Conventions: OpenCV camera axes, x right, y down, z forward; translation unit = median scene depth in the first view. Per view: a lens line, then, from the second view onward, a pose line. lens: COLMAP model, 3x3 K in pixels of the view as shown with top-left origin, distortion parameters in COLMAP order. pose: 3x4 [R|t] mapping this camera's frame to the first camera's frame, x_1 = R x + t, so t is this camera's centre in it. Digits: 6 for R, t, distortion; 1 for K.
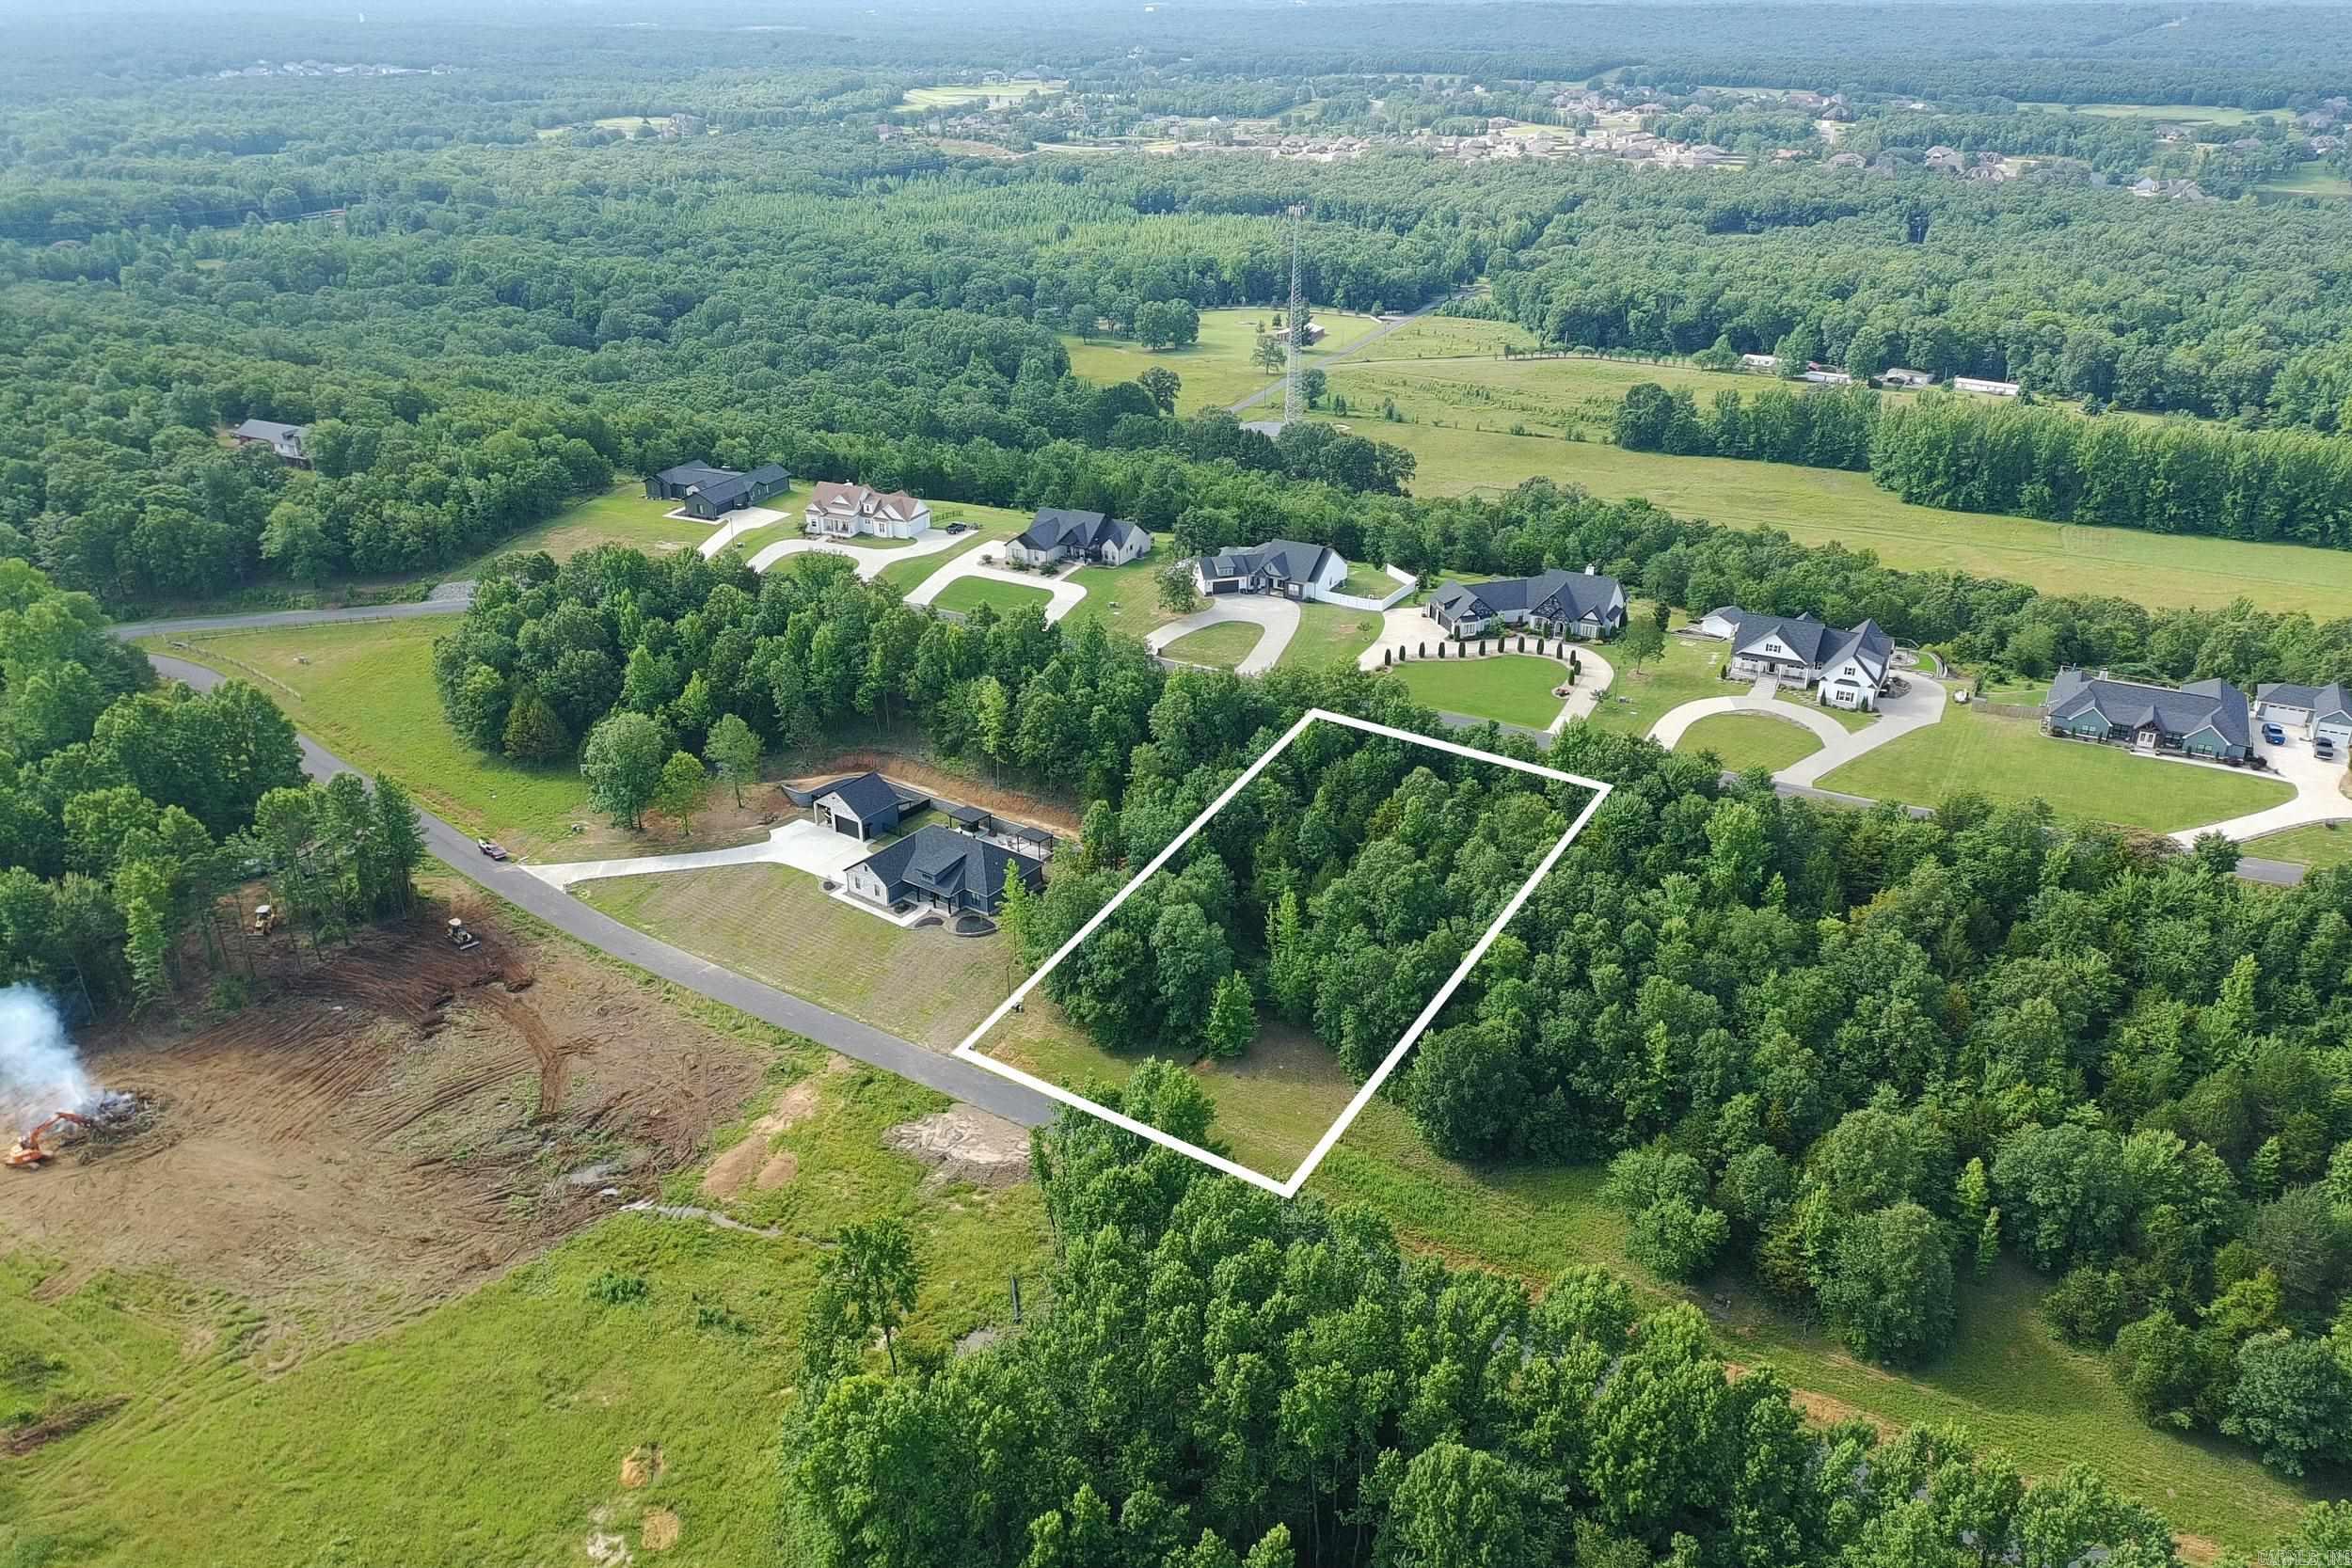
lens RADIAL K [[1744.3, 0, 1182.8], [0, 1744.3, 789.0], [0, 0, 1]] dist [0.070971, -0.061728]
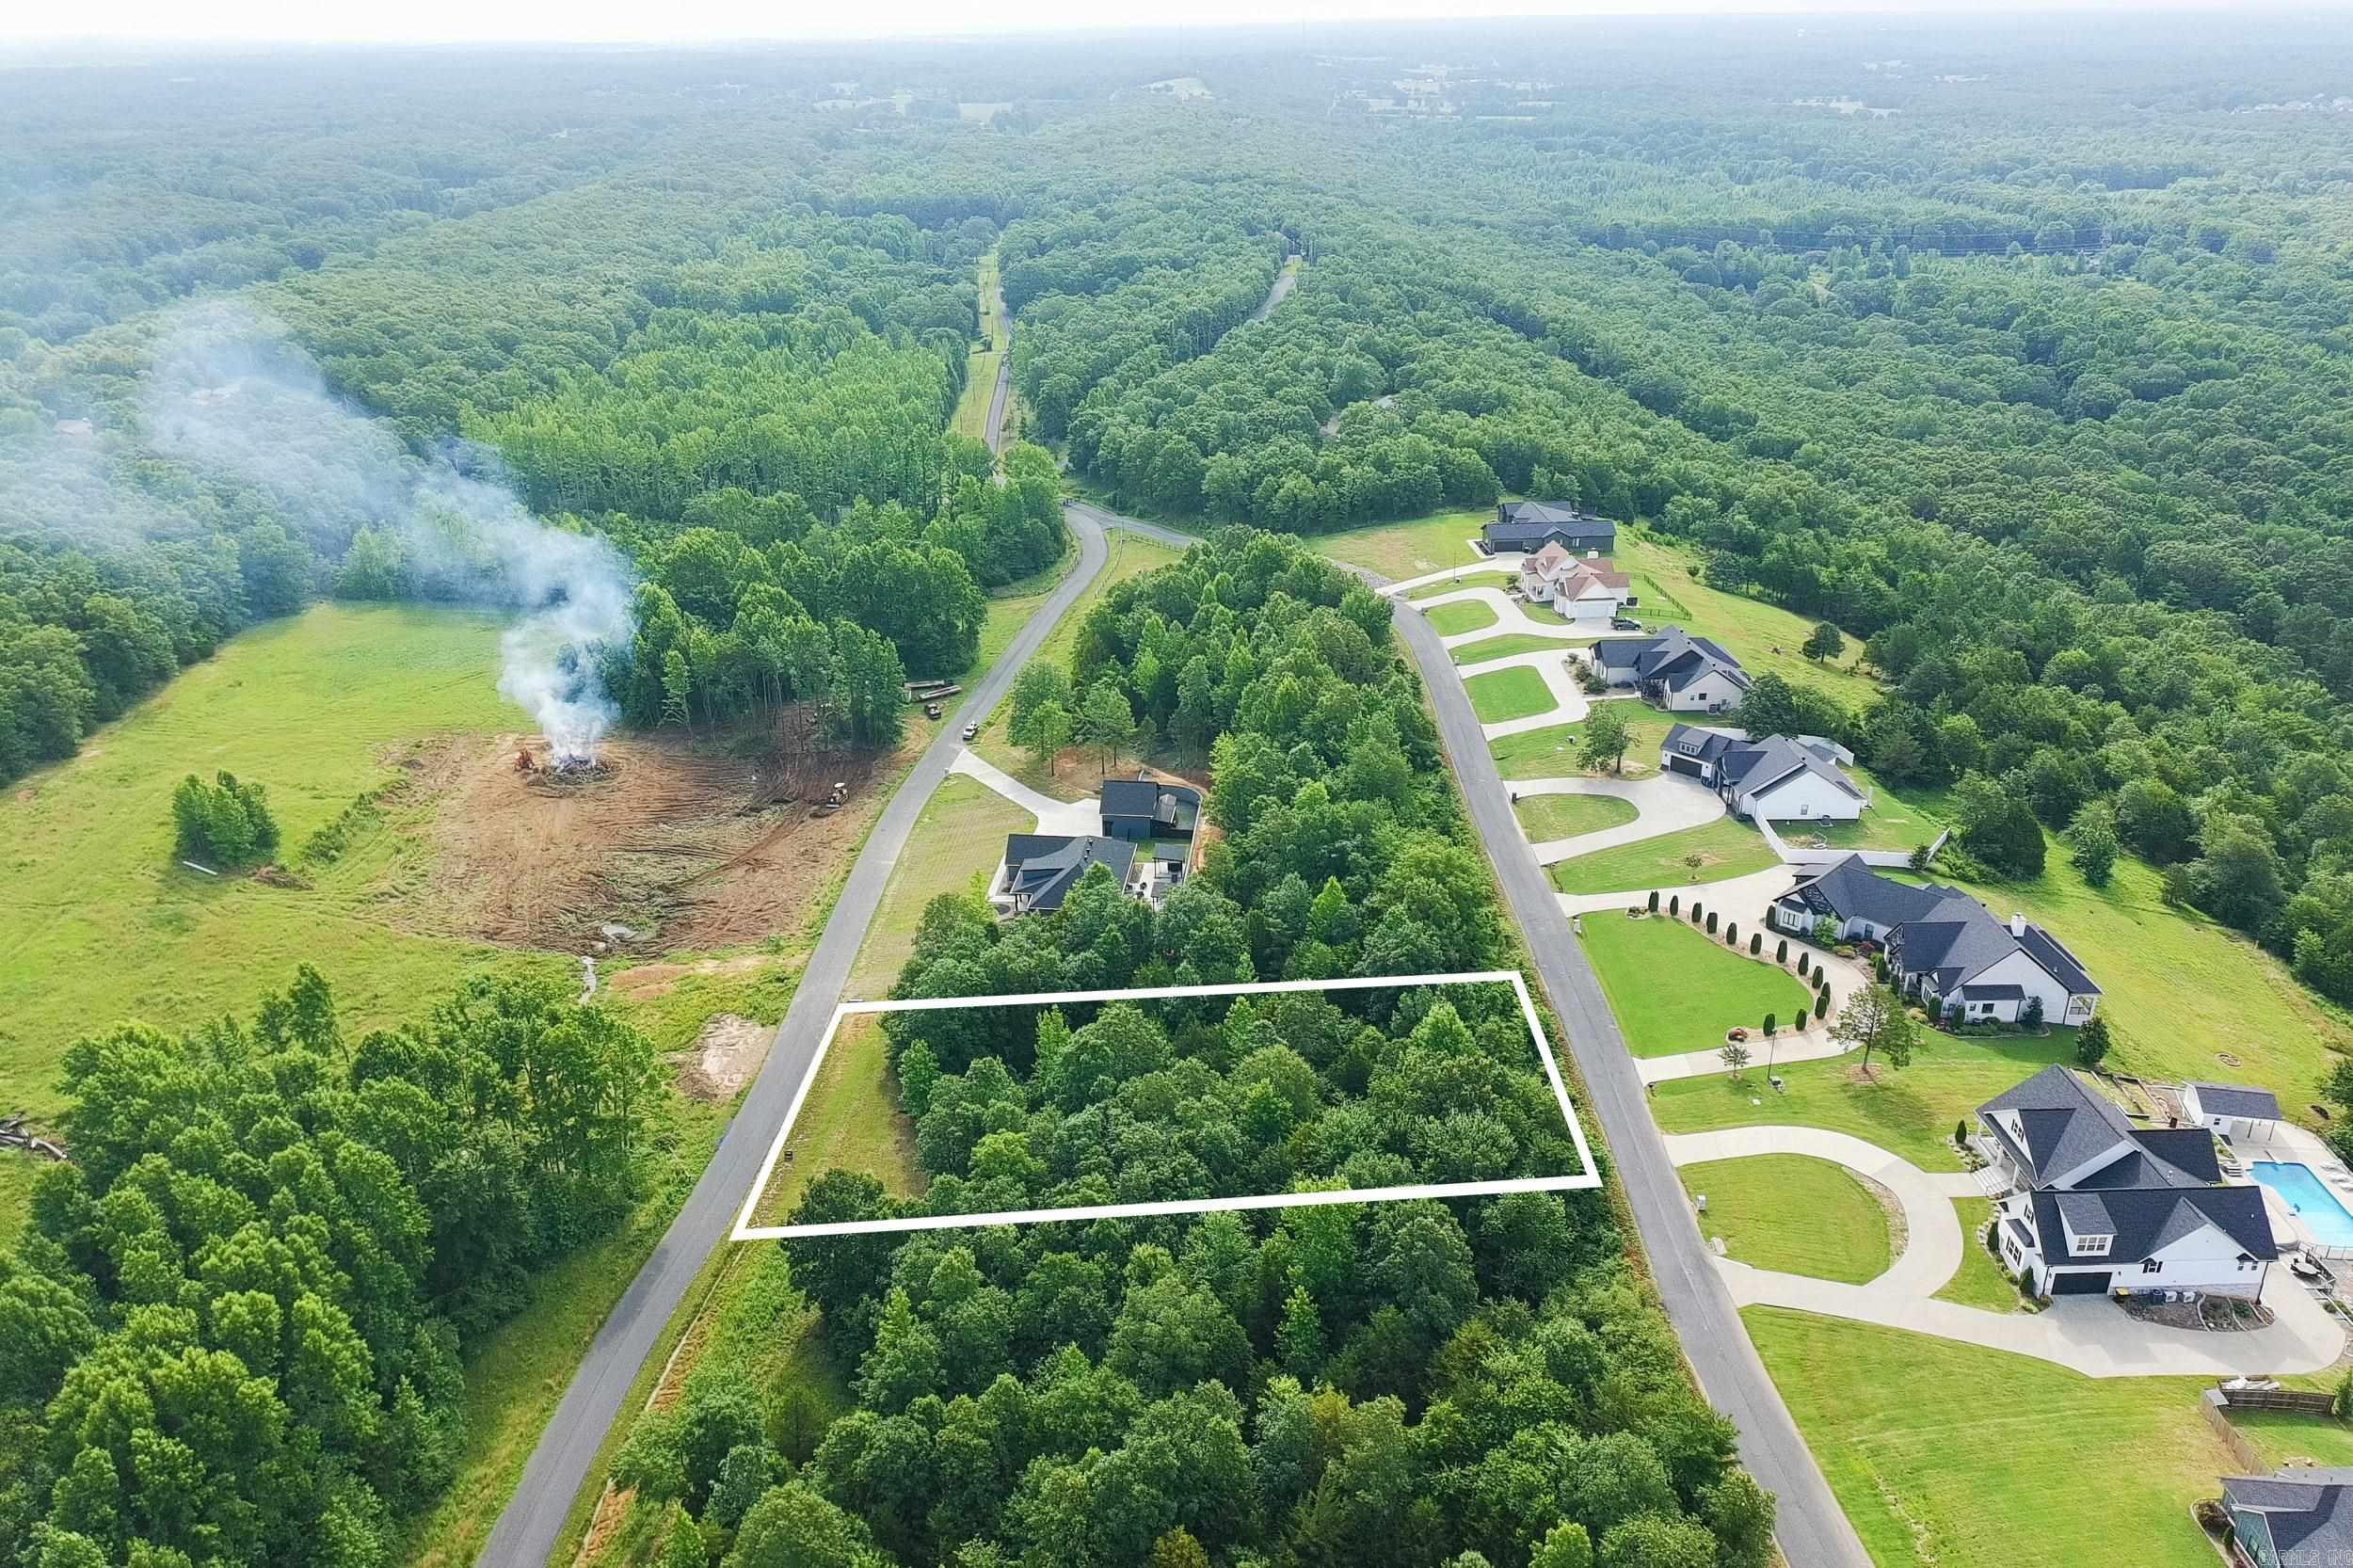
lens RADIAL K [[1745.2, 0, 1173.2], [0, 1745.2, 785.8], [0, 0, 1]] dist [0.070971, -0.061728]
pose [[0.490676, 0.348534, -0.798600, 0.632730], [-0.364078, 0.914684, 0.175500, -0.187372], [0.791634, 0.204639, 0.575707, 0.409574]]
